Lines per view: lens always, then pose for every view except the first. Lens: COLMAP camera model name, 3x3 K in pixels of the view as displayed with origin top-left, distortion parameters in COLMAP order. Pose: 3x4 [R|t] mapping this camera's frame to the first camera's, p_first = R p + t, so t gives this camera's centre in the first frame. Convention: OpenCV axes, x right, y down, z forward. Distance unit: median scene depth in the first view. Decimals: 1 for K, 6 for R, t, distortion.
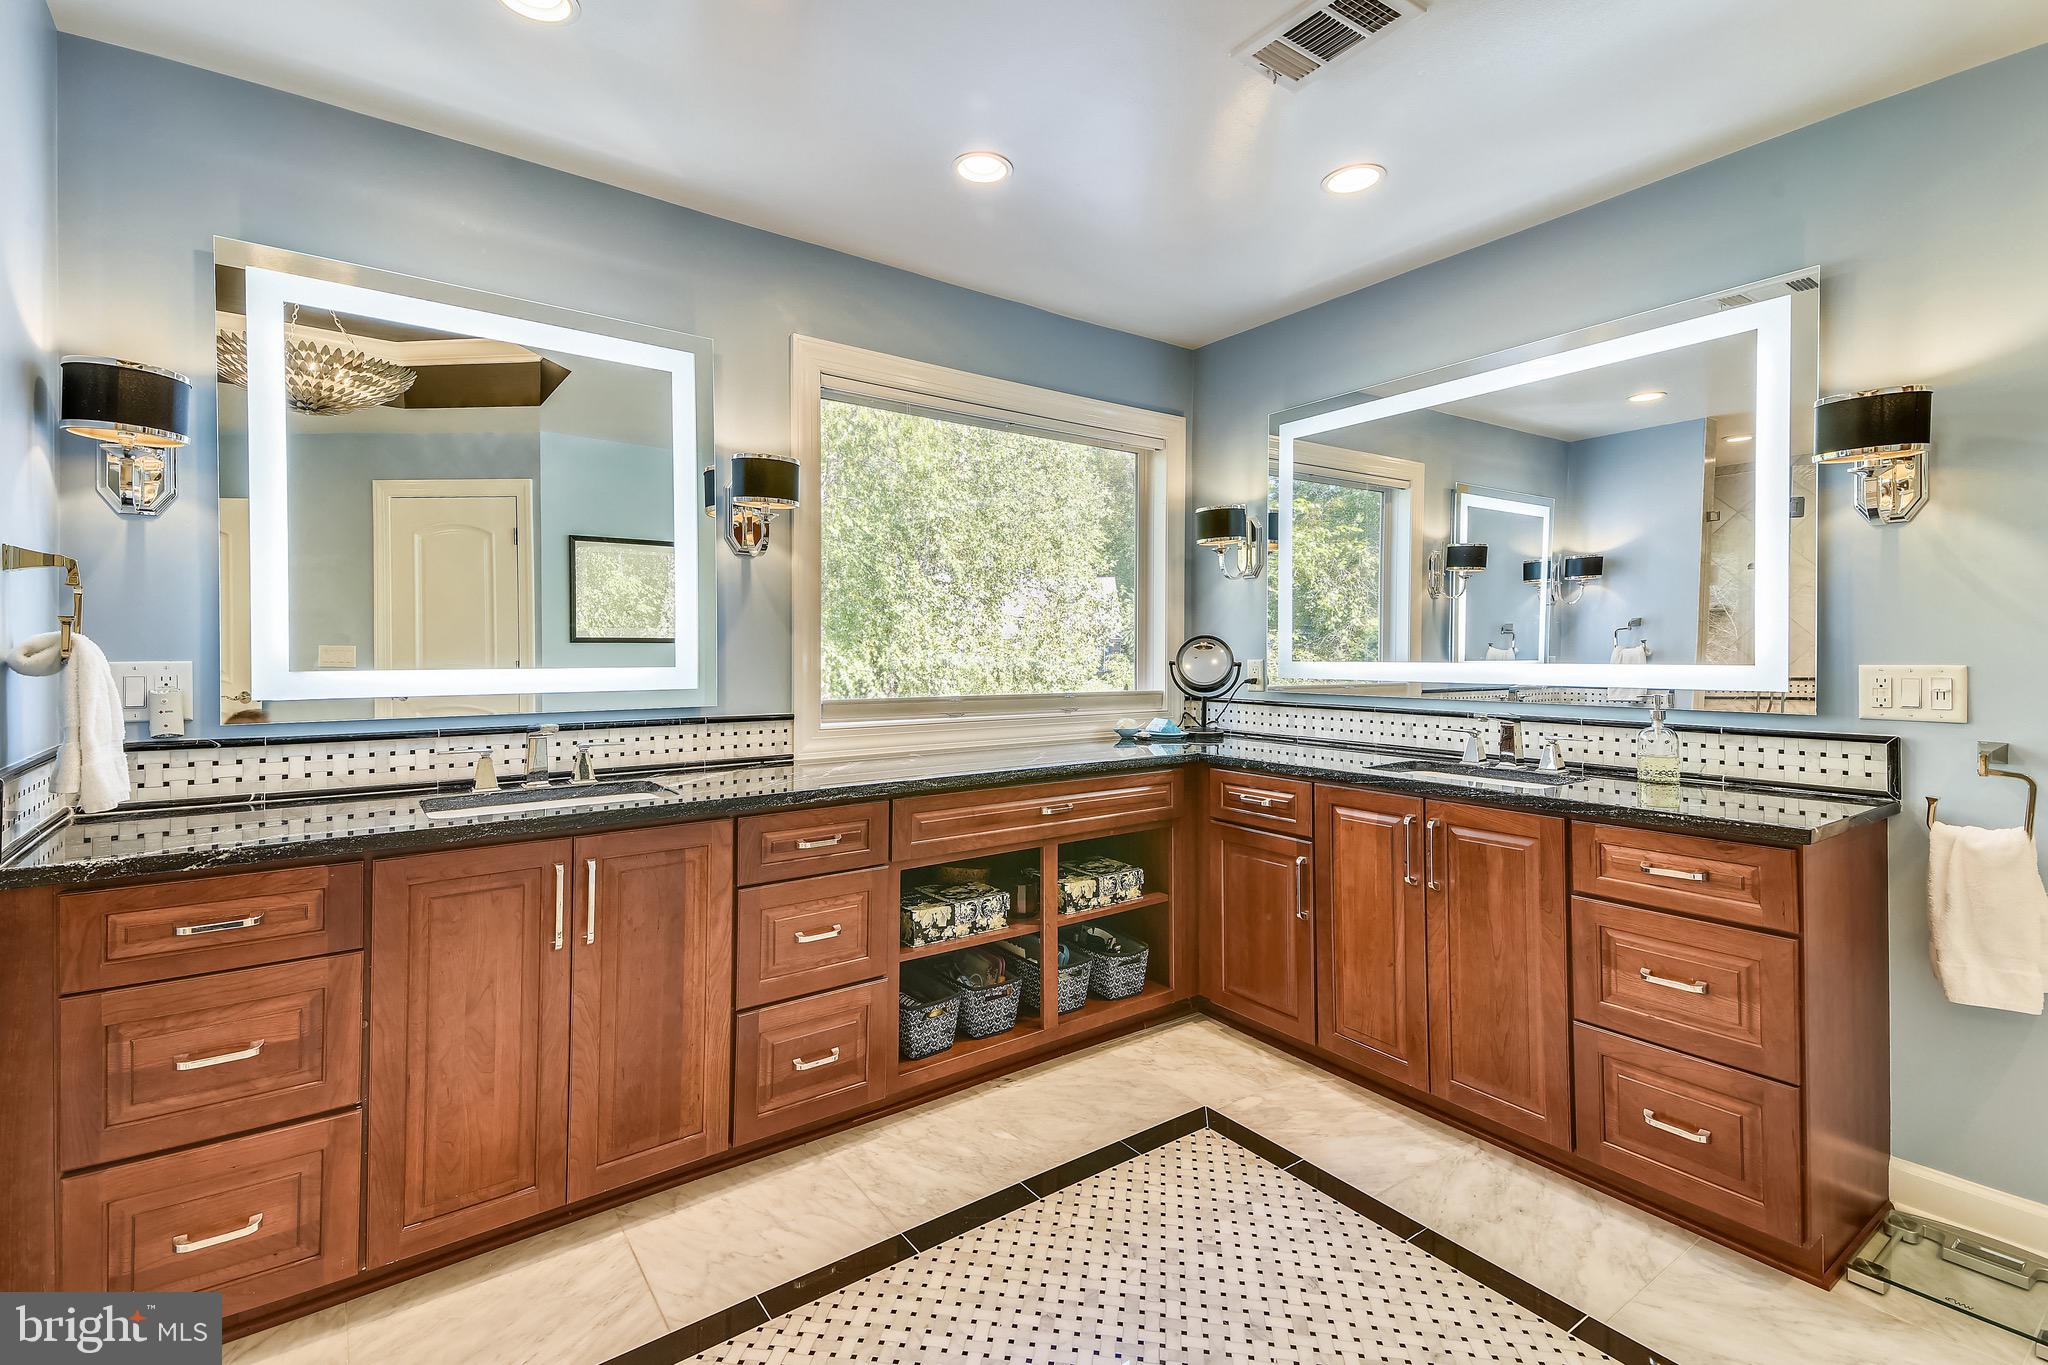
lens RADIAL K [[946.0, 0, 1019.4], [0, 946.0, 685.2], [0, 0, 1]] dist [0.039764, -0.027435]
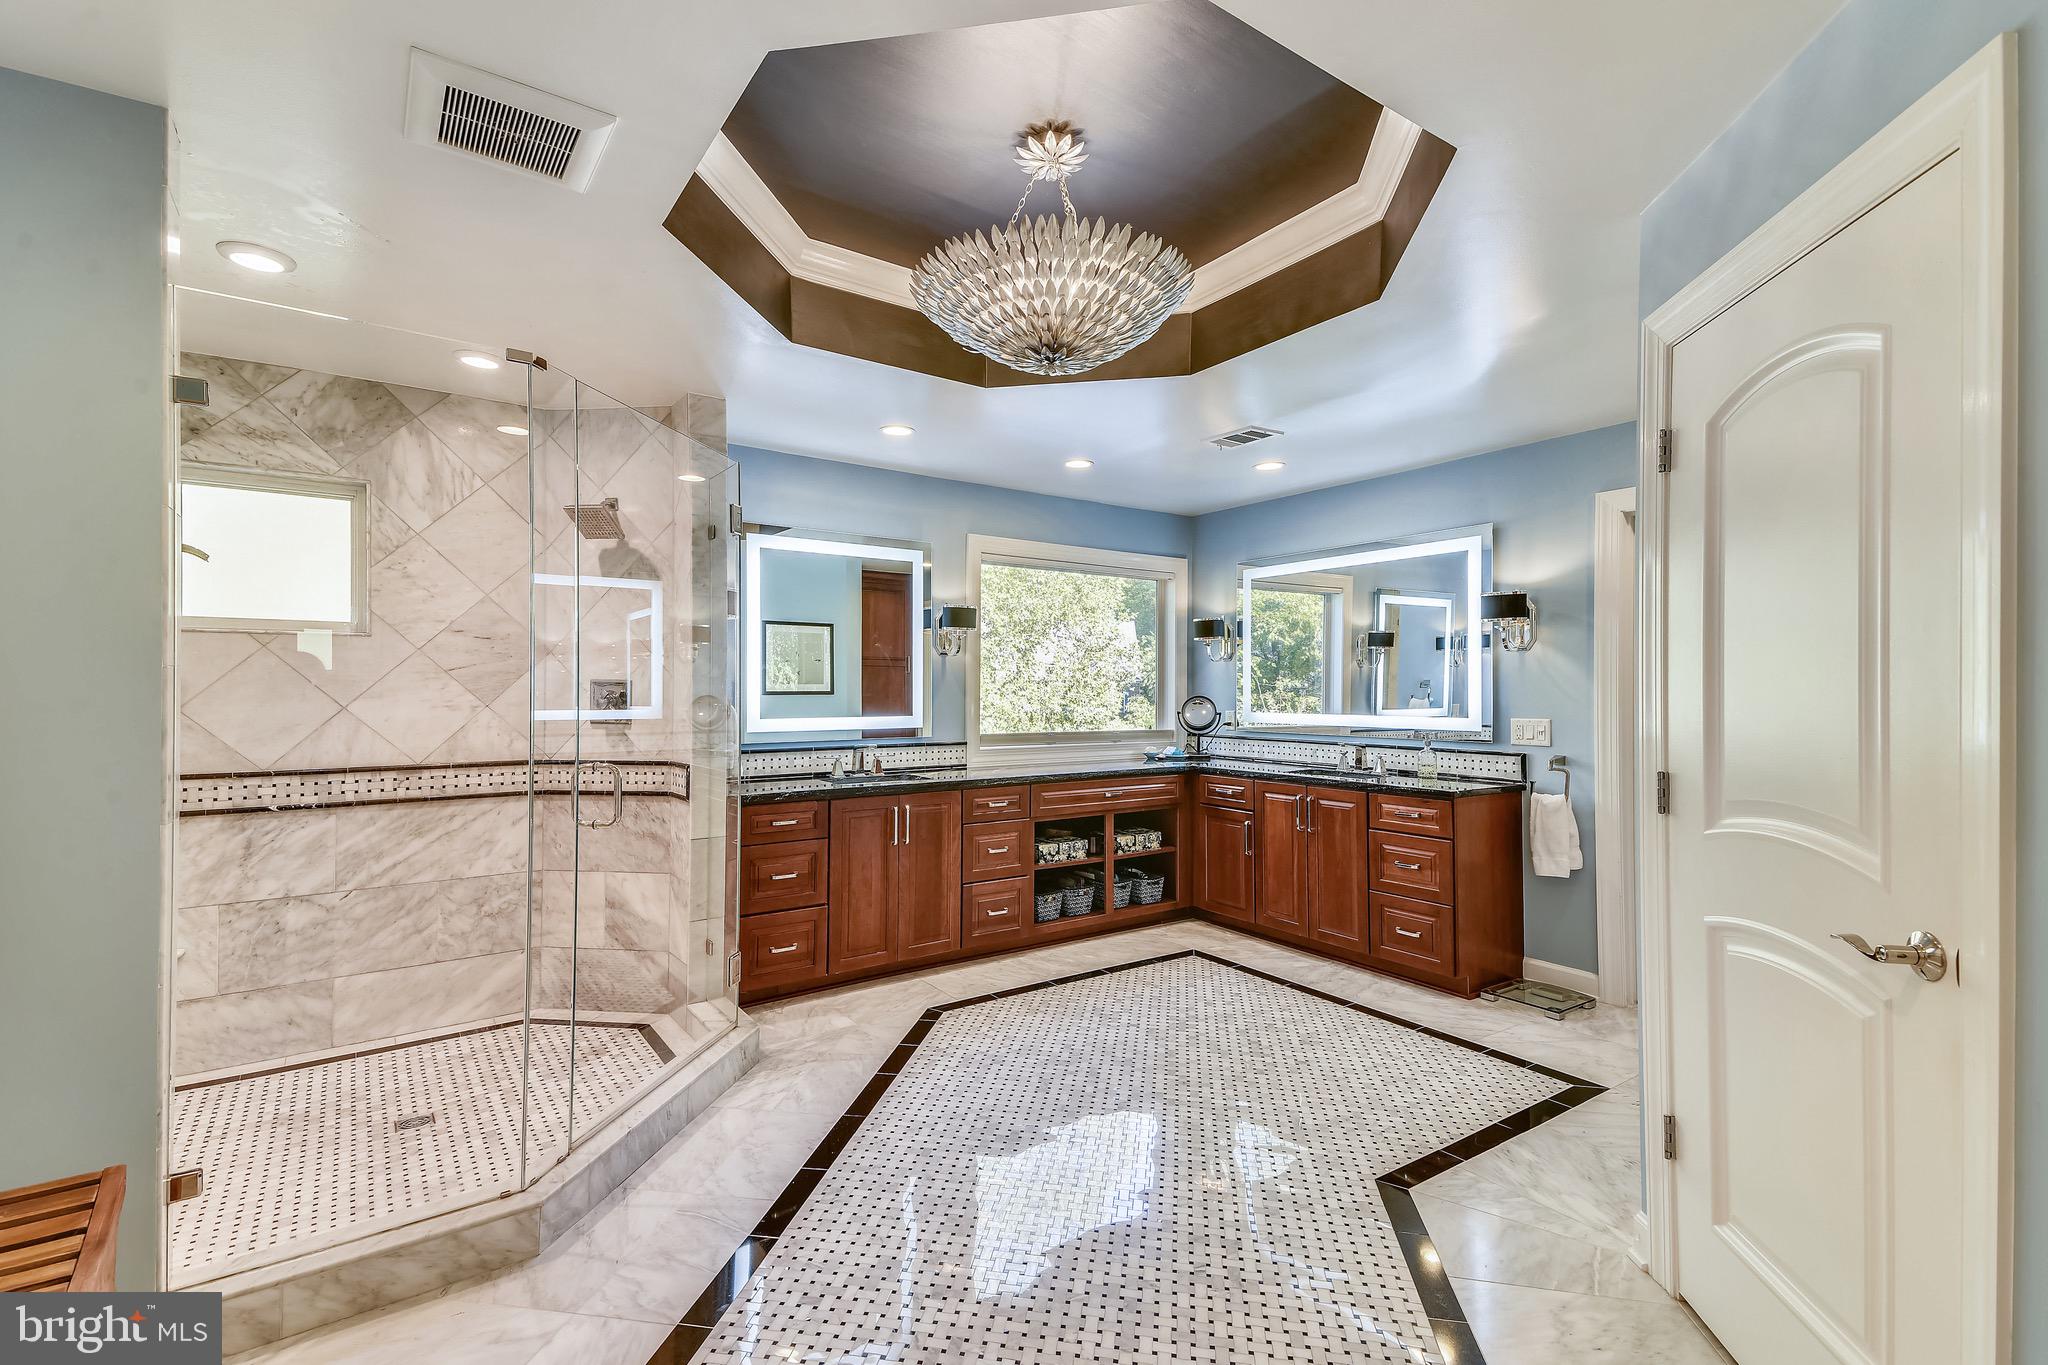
lens RADIAL K [[943.5, 0, 1017.2], [0, 943.5, 704.7], [0, 0, 1]] dist [0.026499, -0.026874]
pose [[0.999751, 0.003452, -0.022055, -0.103036], [-0.003909, 0.999778, -0.020712, -0.003245], [0.021978, 0.020793, 0.999542, -0.800601]]
